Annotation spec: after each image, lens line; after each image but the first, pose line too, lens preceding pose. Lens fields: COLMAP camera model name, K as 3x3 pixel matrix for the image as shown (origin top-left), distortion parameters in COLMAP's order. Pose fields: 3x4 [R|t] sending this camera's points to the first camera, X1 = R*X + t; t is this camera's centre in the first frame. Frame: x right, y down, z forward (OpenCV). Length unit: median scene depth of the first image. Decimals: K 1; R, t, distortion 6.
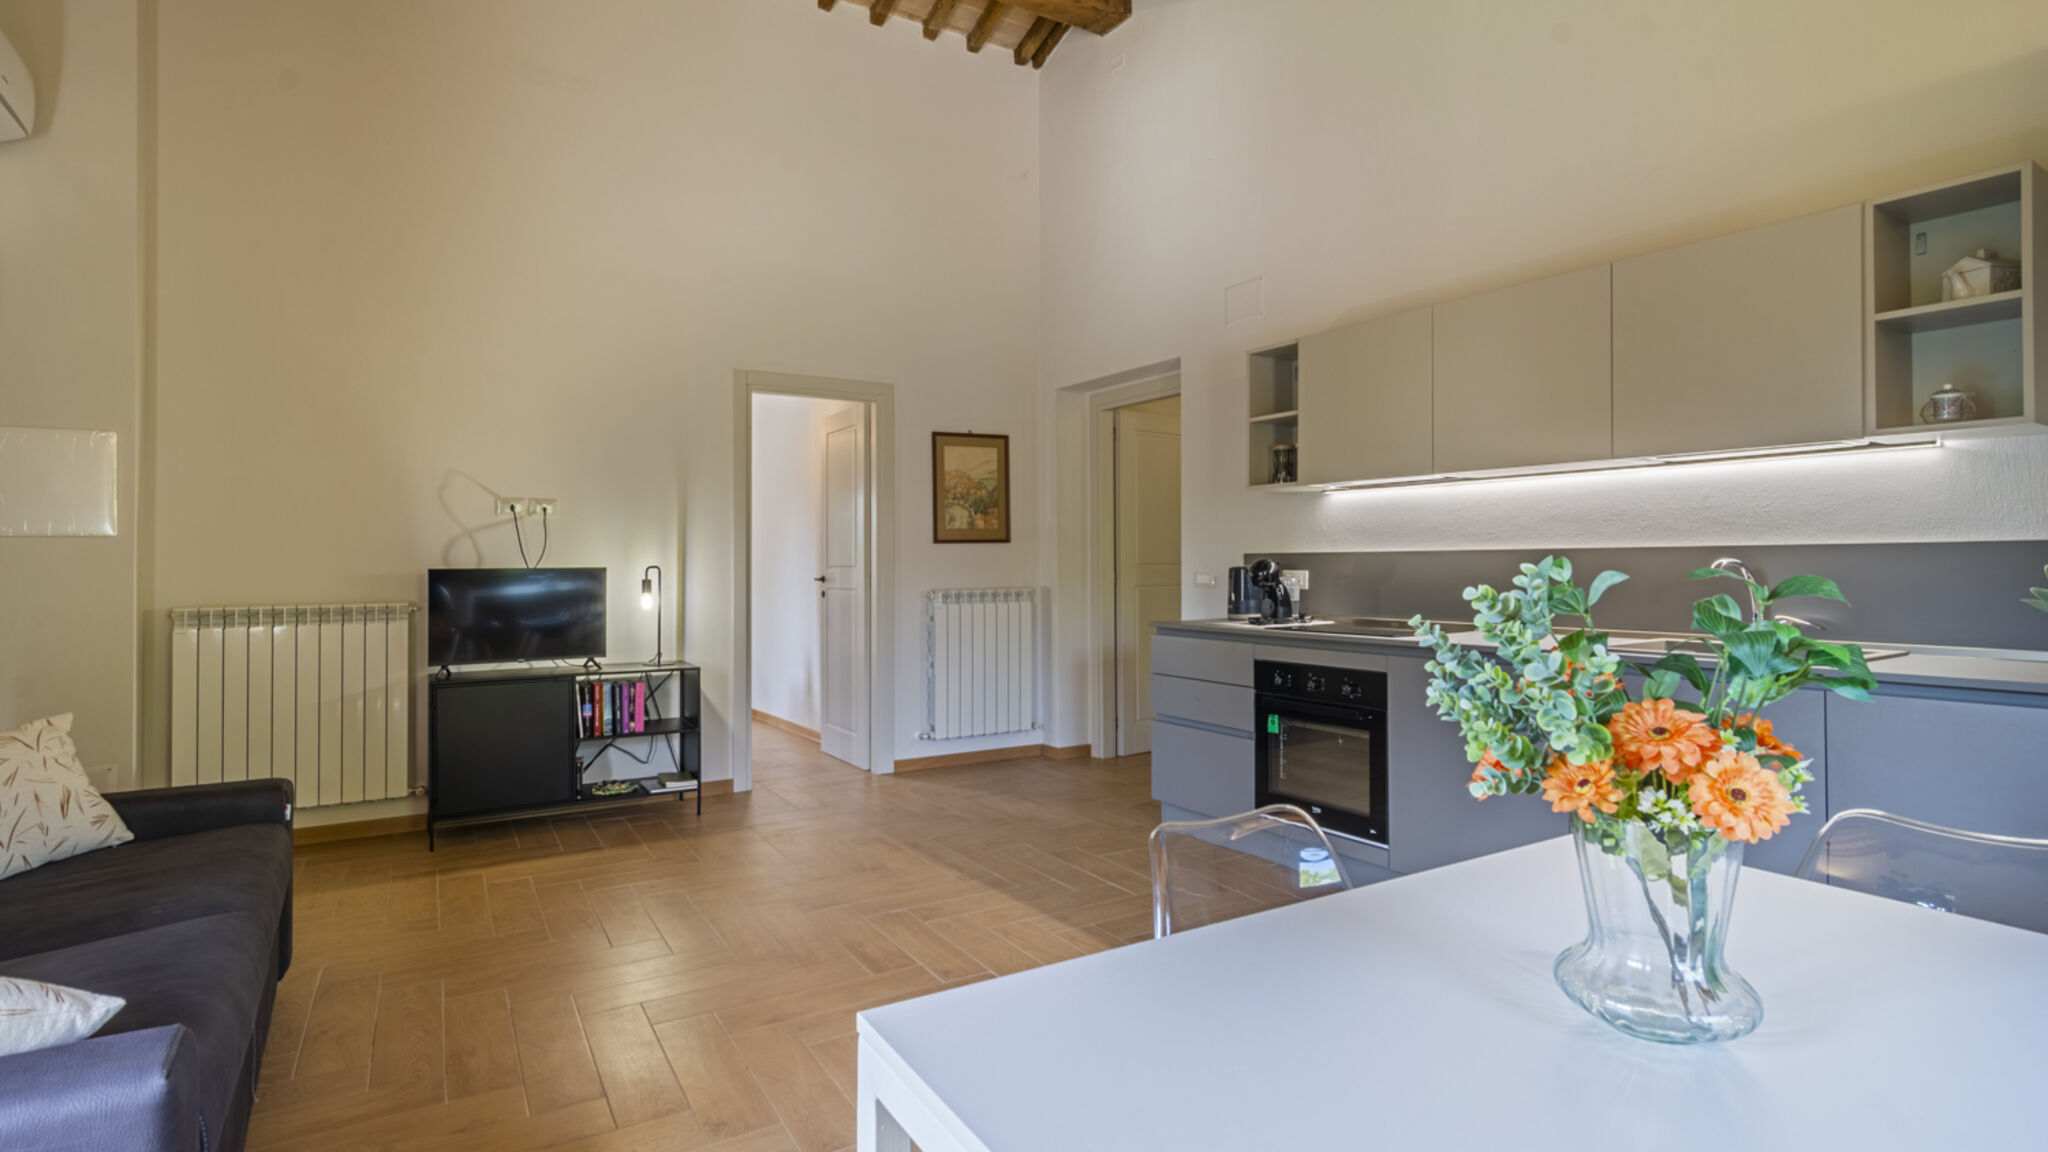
lens RADIAL K [[1002.0, 0, 1023.7], [0, 1002.0, 548.4], [0, 0, 1]] dist [-0.000919, 0.000335]
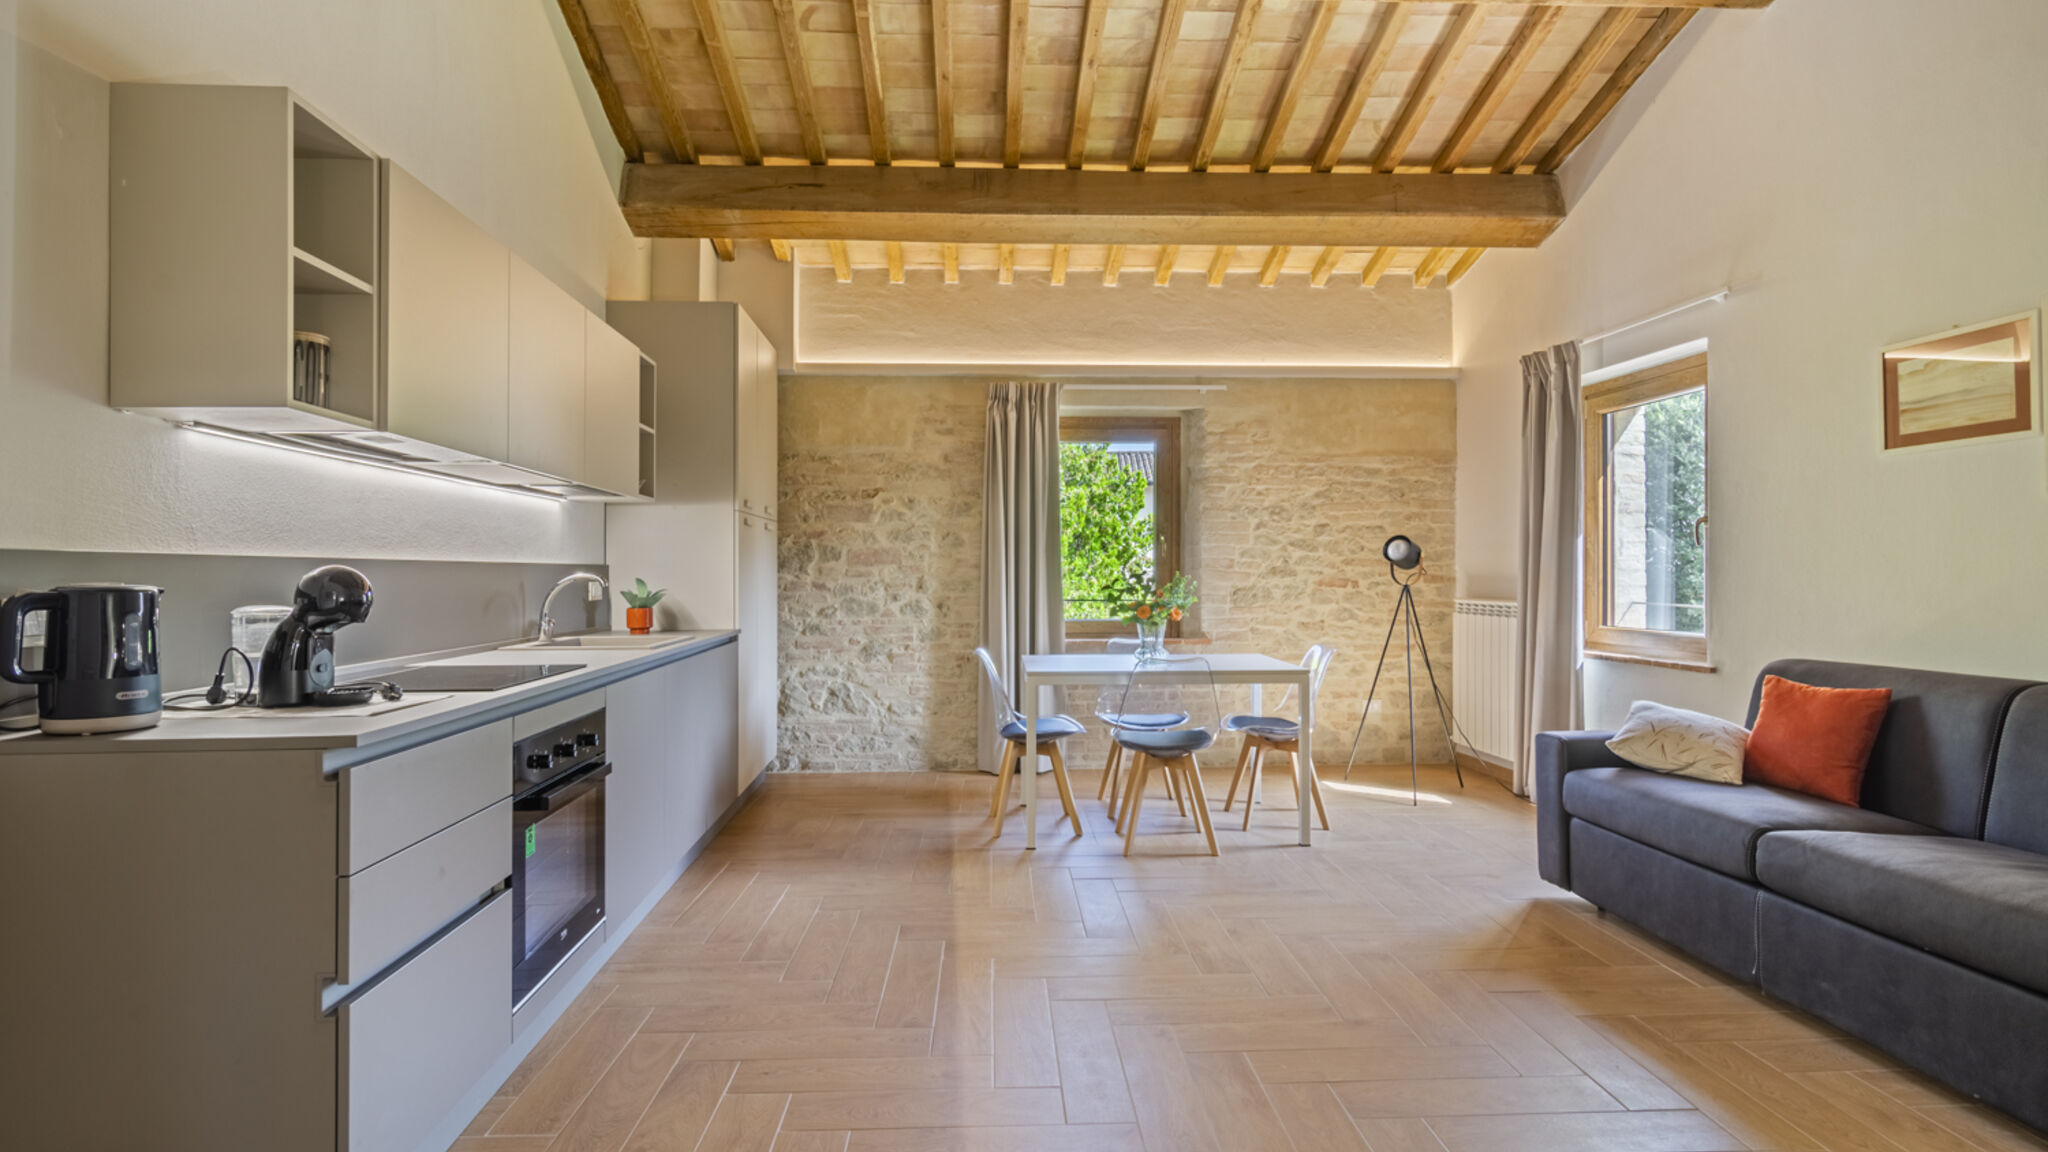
lens RADIAL K [[991.7, 0, 1024.0], [0, 991.7, 570.4], [0, 0, 1]] dist [-0.001401, 0.000514]
pose [[-0.878490, 0.012473, 0.477598, -0.253154], [0.003884, 0.999813, -0.018967, 0.022077], [-0.477745, -0.014807, -0.878374, 1.180571]]
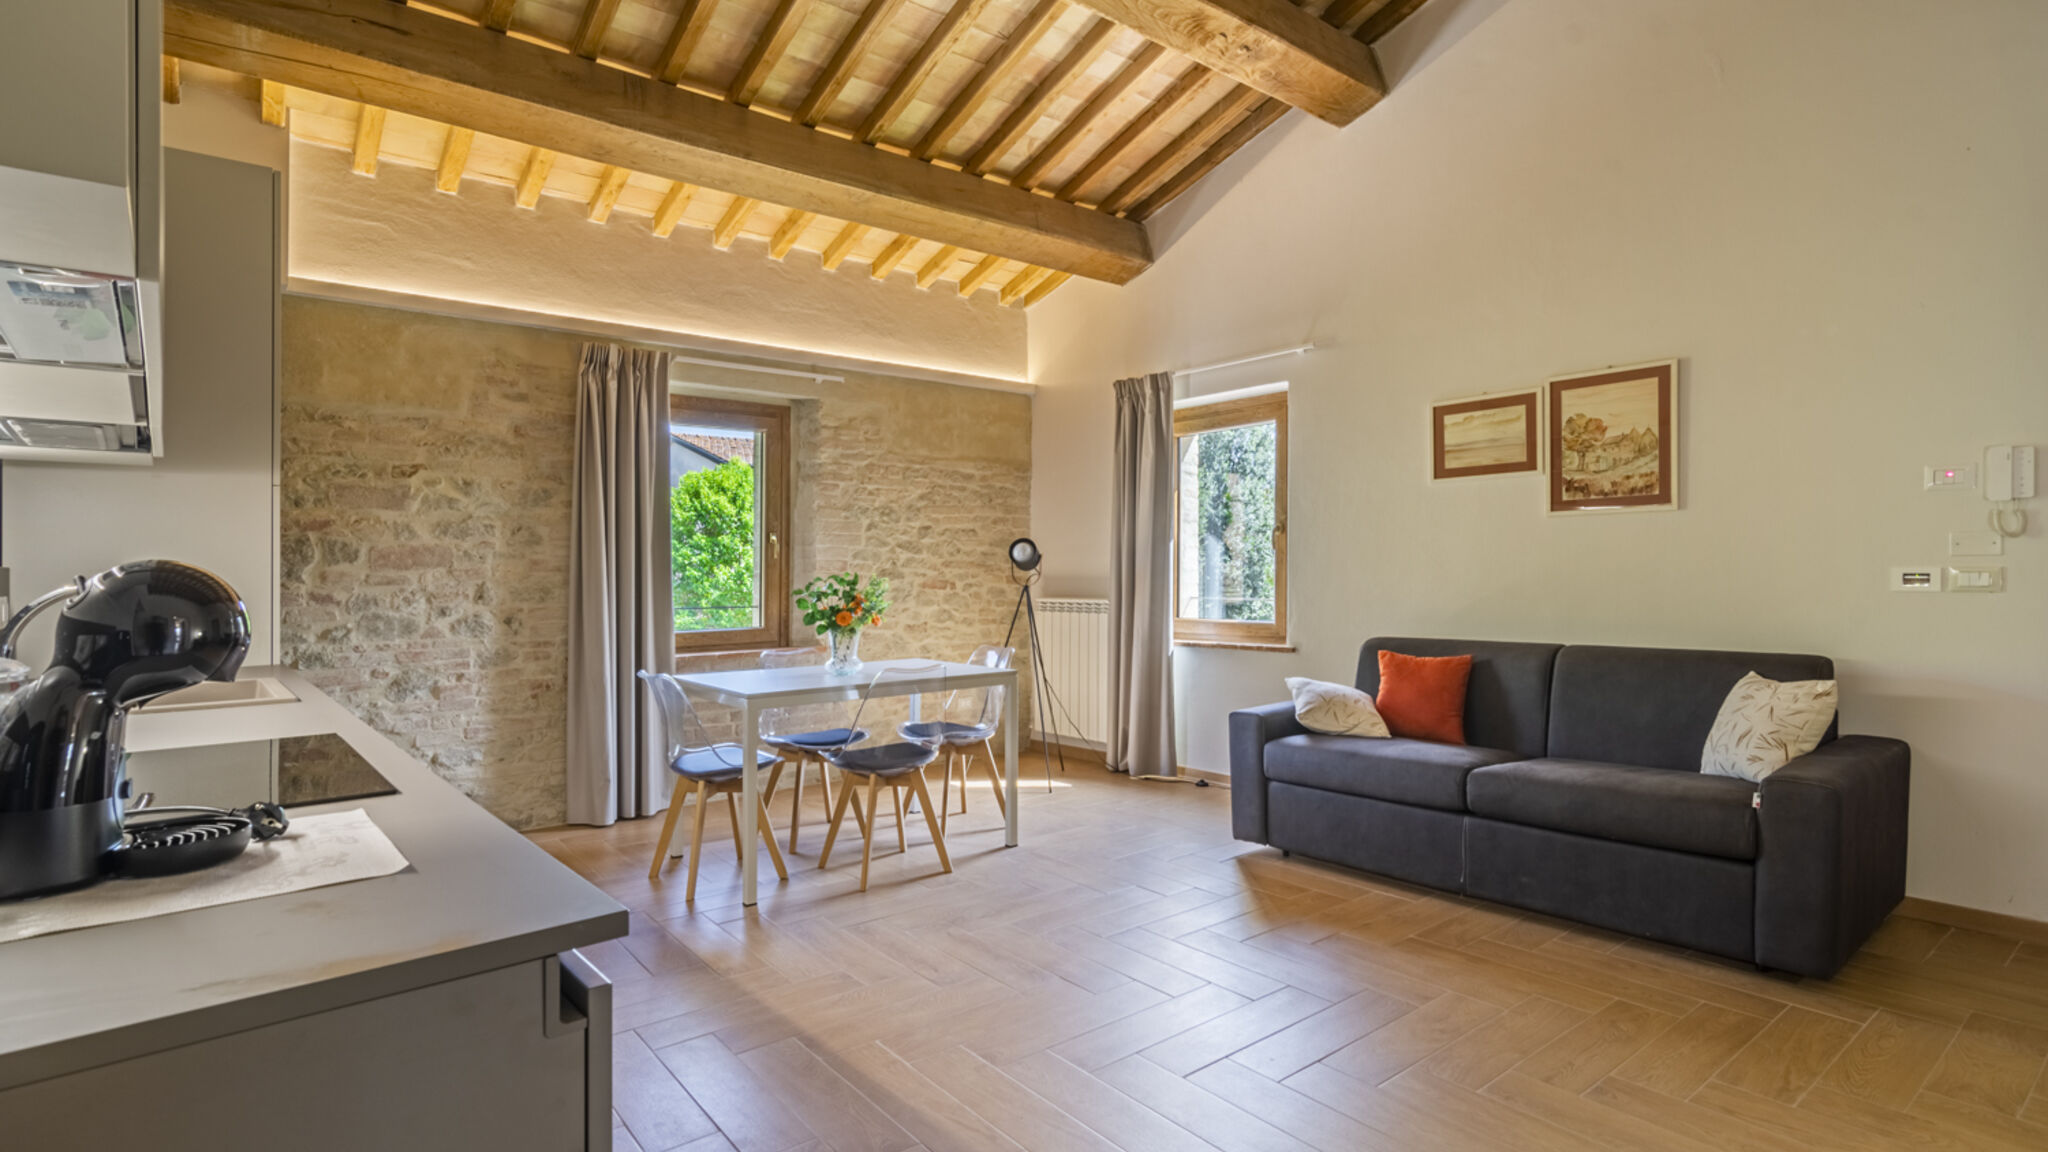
lens RADIAL K [[992.6, 0, 1024.0], [0, 992.6, 576.0], [0, 0, 1]] dist [0.000110, 0.000062]
pose [[-0.991198, 0.019929, -0.130877, 0.074921], [0.021416, 0.999721, -0.009964, 0.019270], [0.130642, -0.012679, -0.991349, 1.161862]]
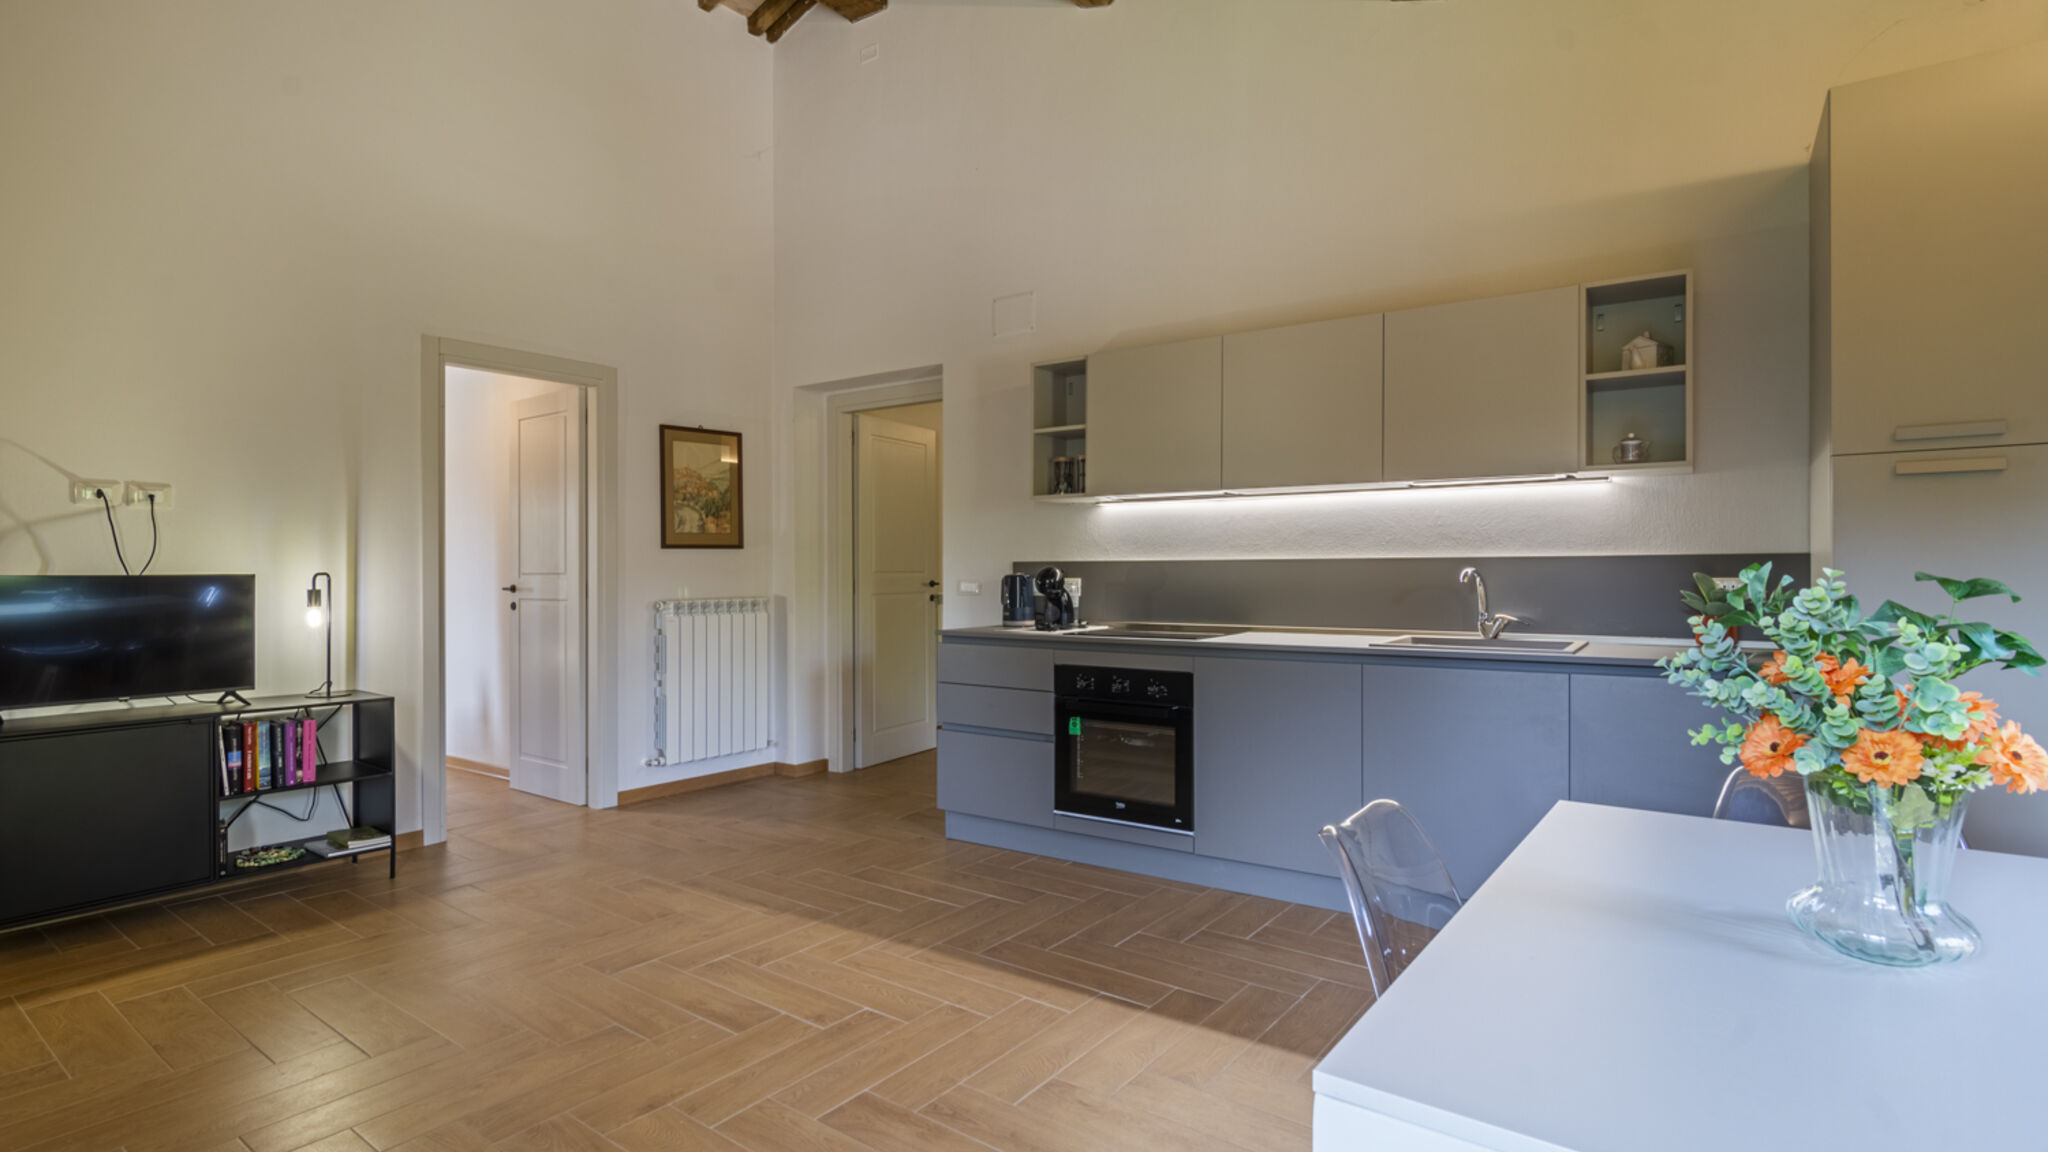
lens RADIAL K [[991.7, 0, 1024.0], [0, 991.7, 570.4], [0, 0, 1]] dist [-0.001401, 0.000514]
pose [[0.924375, 0.003177, 0.381473, -0.162245], [-0.008056, 0.999905, 0.011195, 0.002715], [-0.381401, -0.013422, 0.924312, 0.063717]]
